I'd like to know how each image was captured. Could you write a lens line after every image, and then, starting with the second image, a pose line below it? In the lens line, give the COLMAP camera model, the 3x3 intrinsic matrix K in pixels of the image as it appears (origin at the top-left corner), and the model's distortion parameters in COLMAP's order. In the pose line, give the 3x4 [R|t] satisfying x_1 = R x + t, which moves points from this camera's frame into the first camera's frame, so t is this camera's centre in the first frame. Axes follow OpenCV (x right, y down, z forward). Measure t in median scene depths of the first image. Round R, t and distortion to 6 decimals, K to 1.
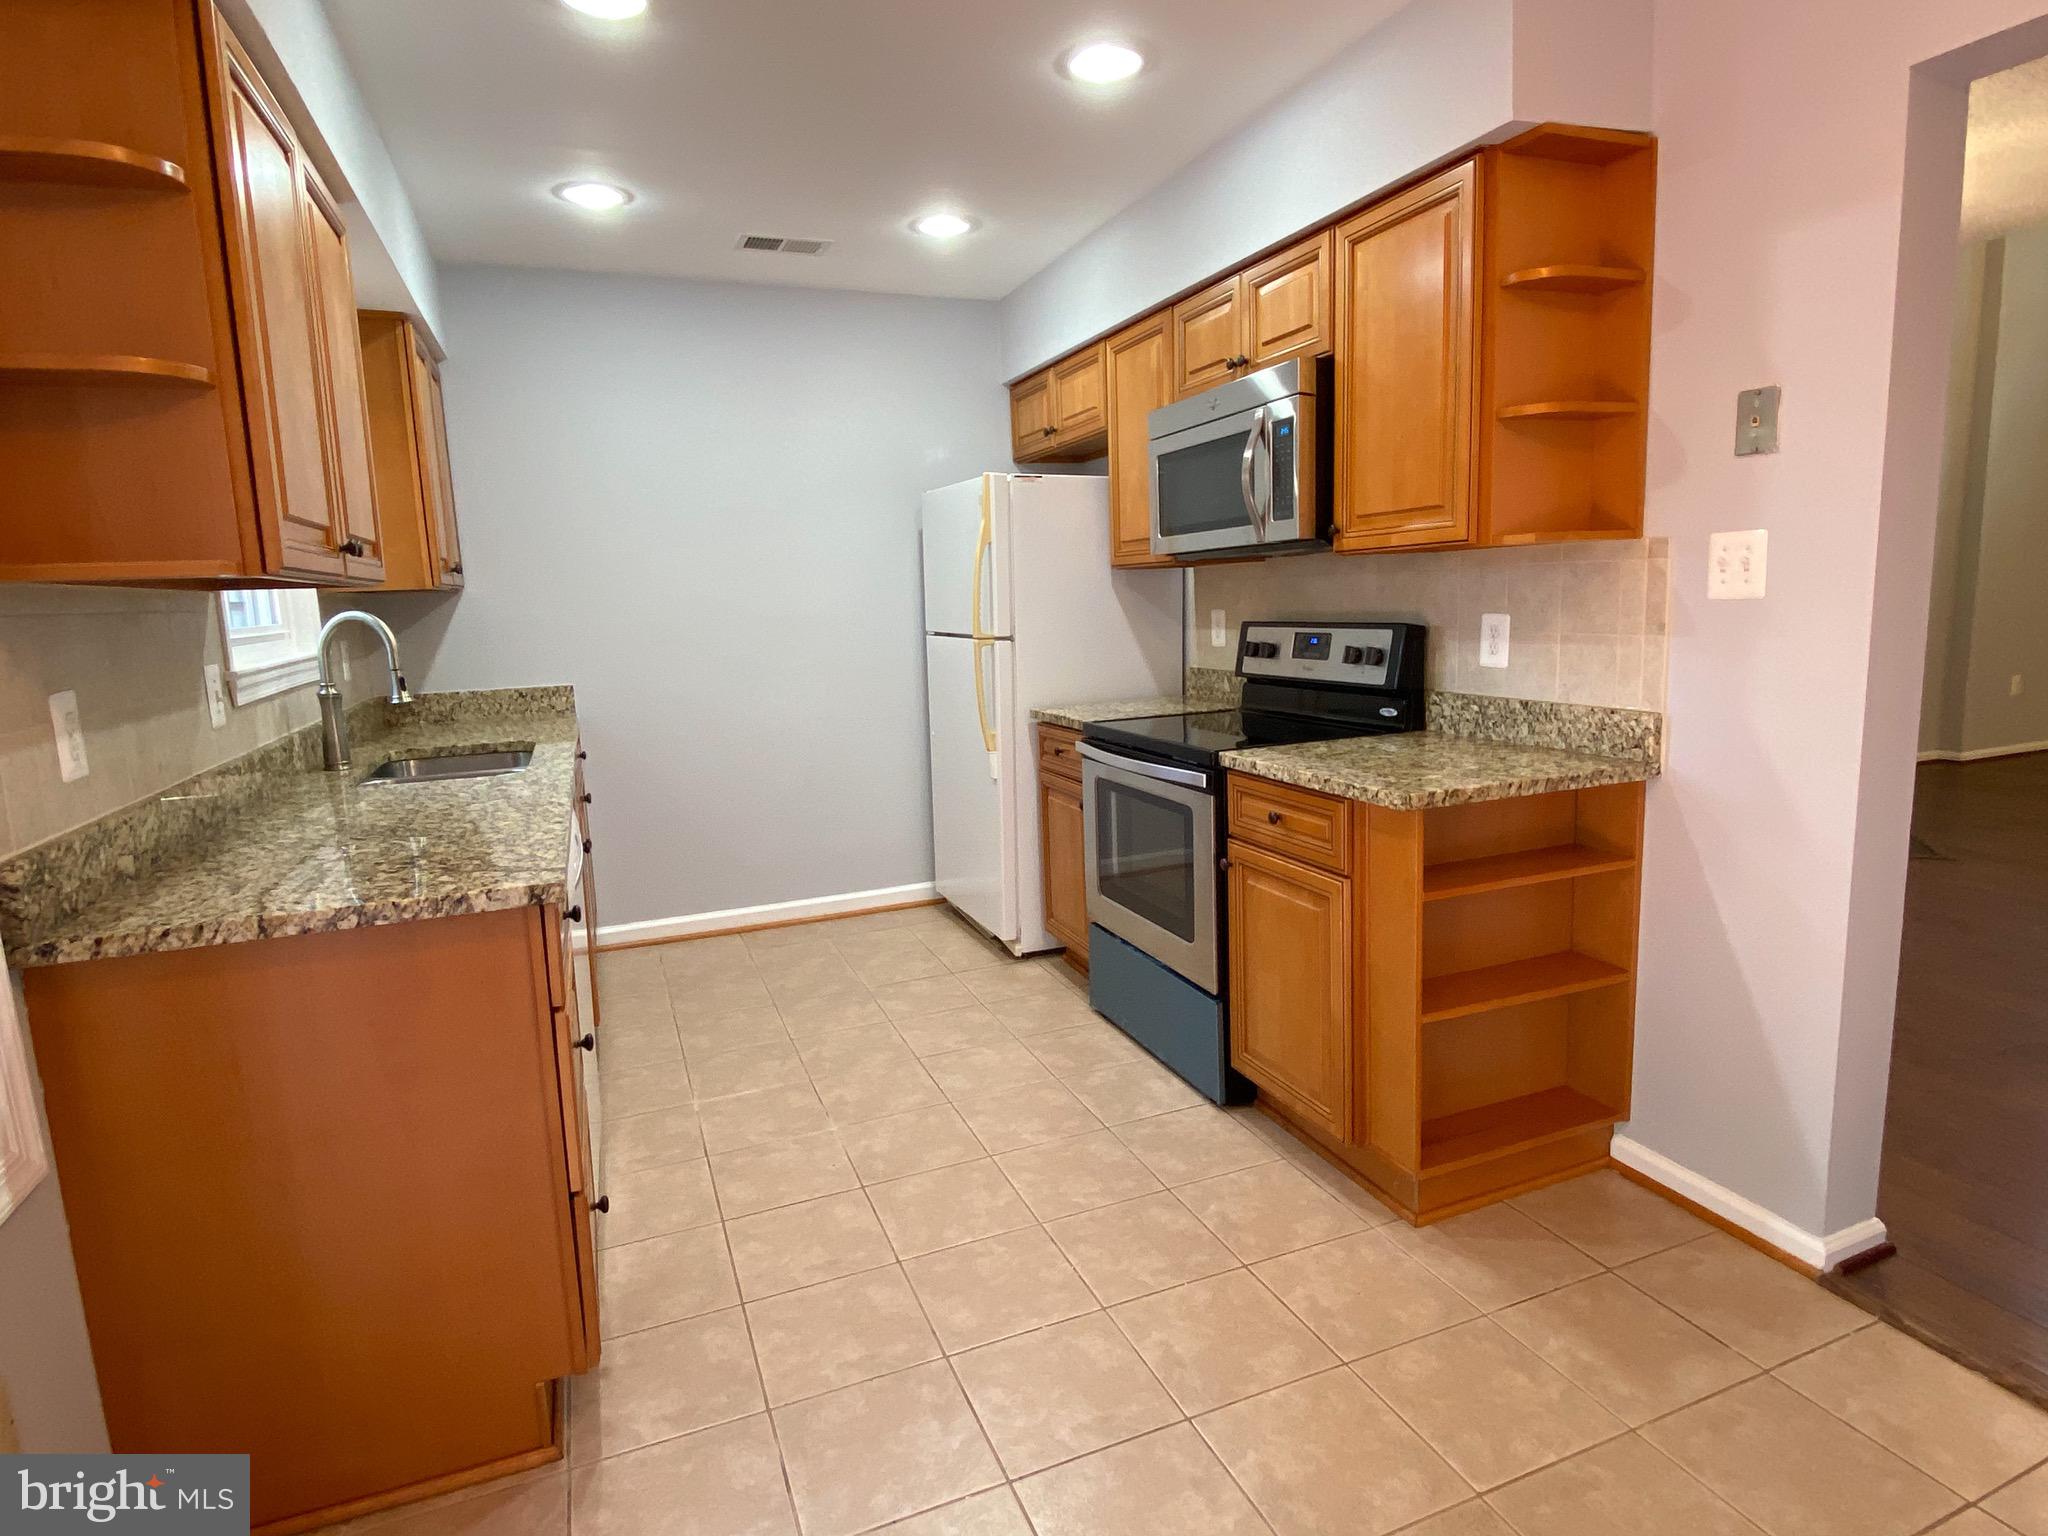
lens RADIAL K [[1085.4, 0, 1023.8], [0, 1085.4, 757.6], [0, 0, 1]] dist [0.000387, 0.000010]
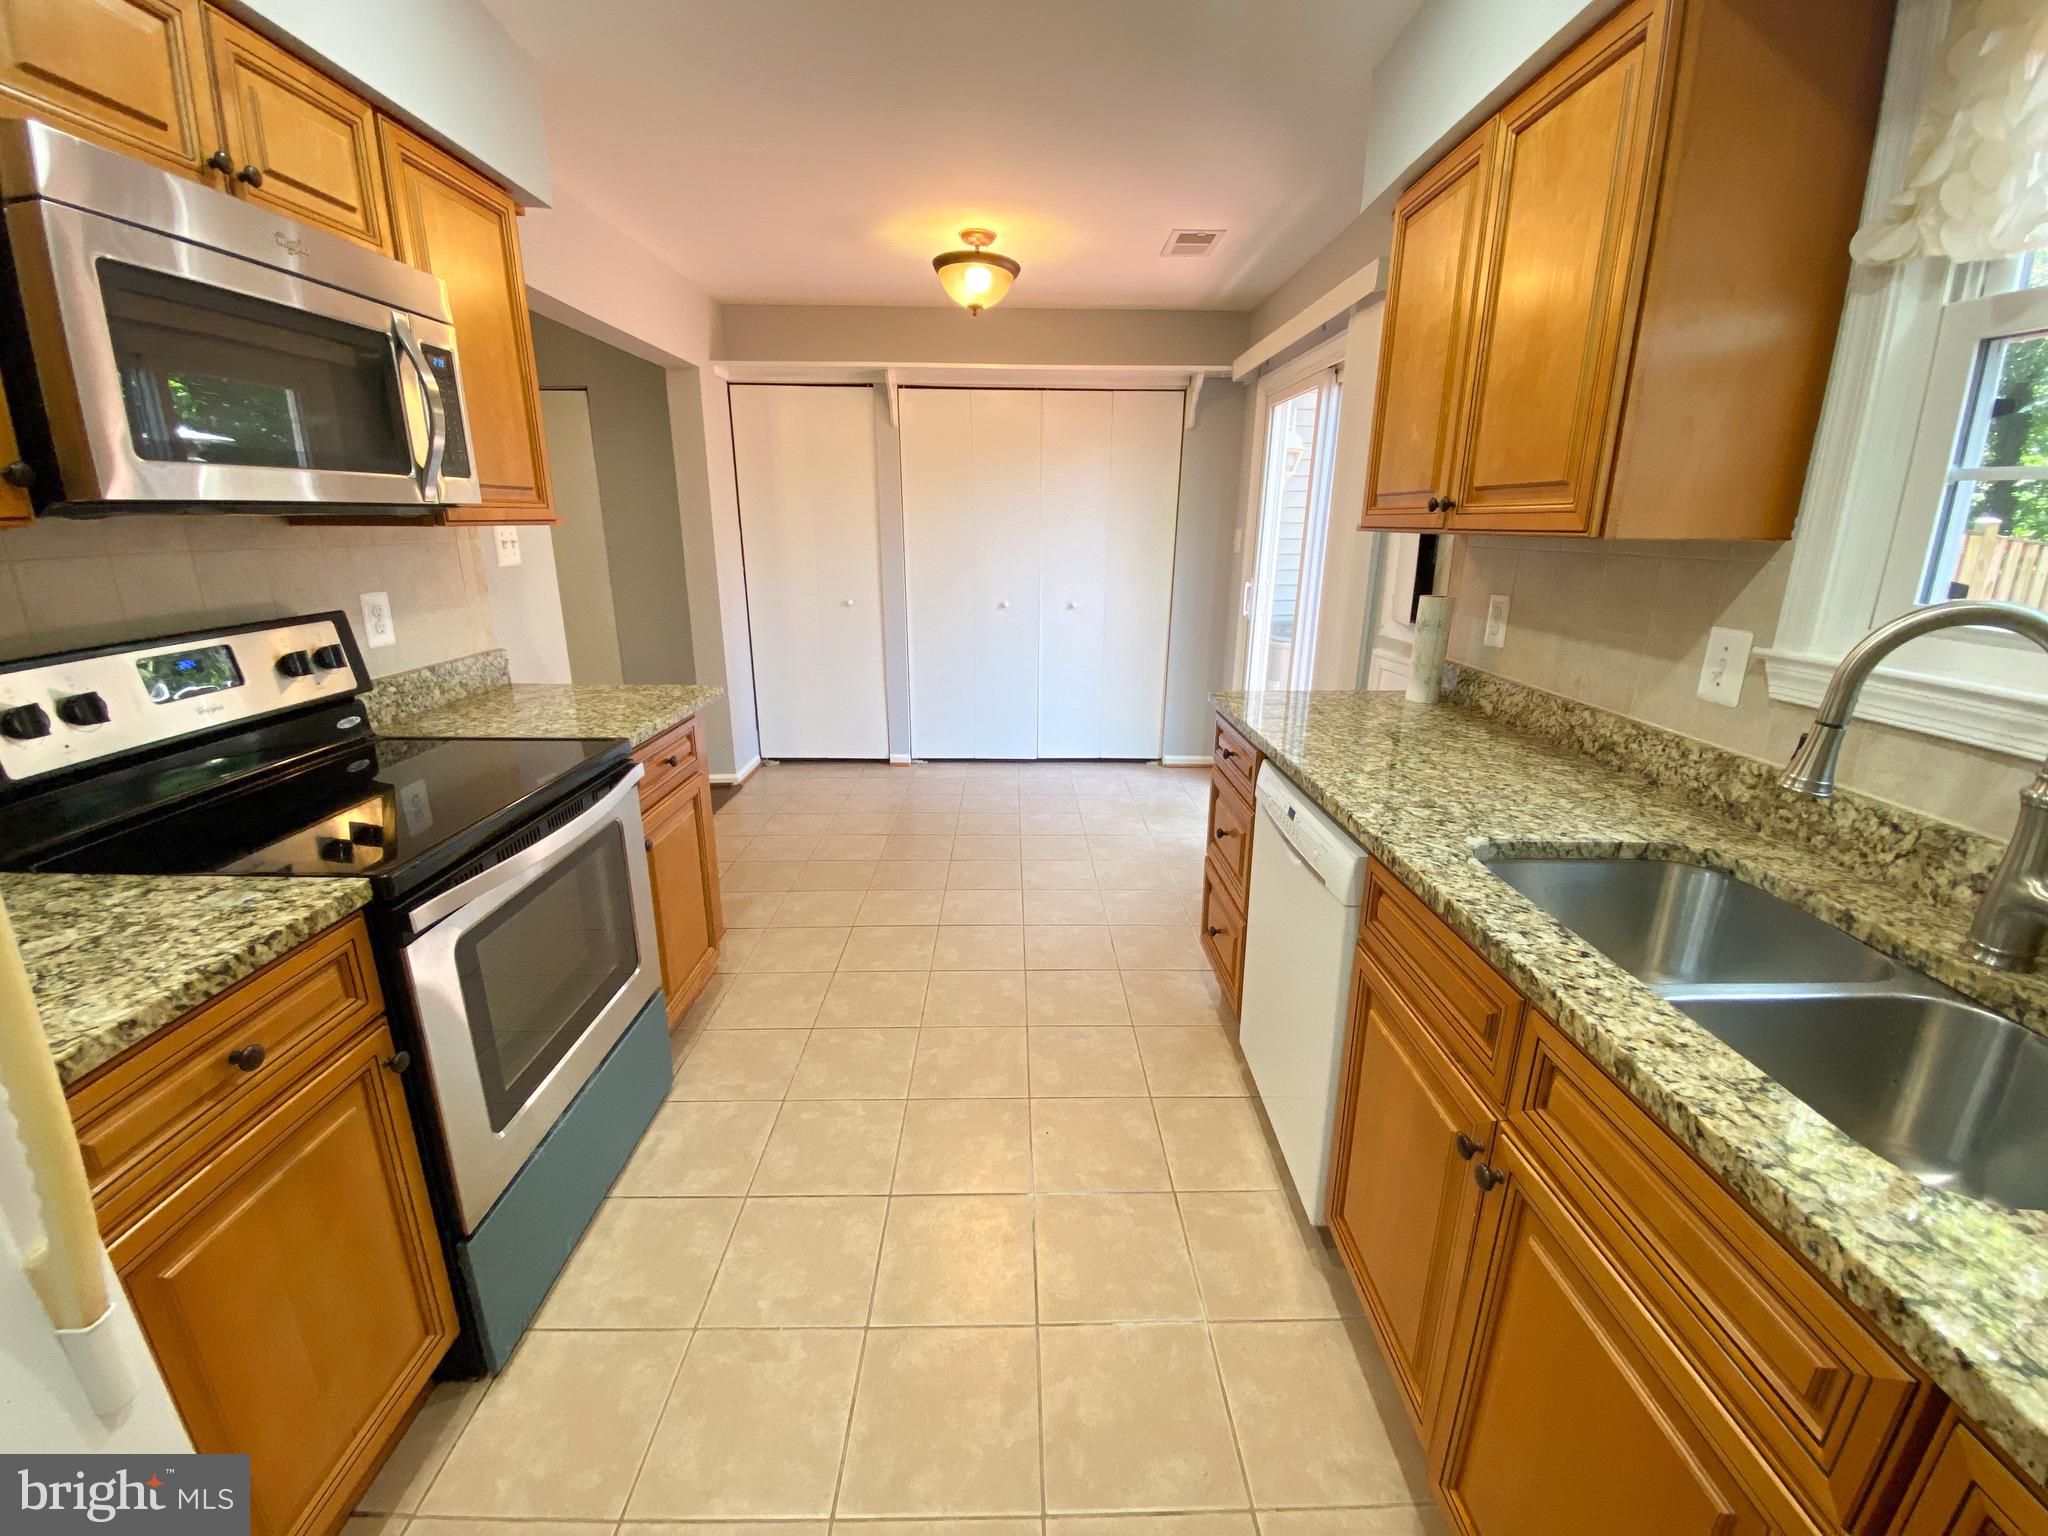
lens RADIAL K [[840.8, 0, 1021.8], [0, 840.8, 761.8], [0, 0, 1]] dist [-0.002442, -0.004954]
pose [[-0.928965, -0.073458, 0.362806, -0.395024], [0.081799, 0.915145, 0.394739, -0.240698], [-0.361017, 0.396376, -0.844128, 1.473434]]
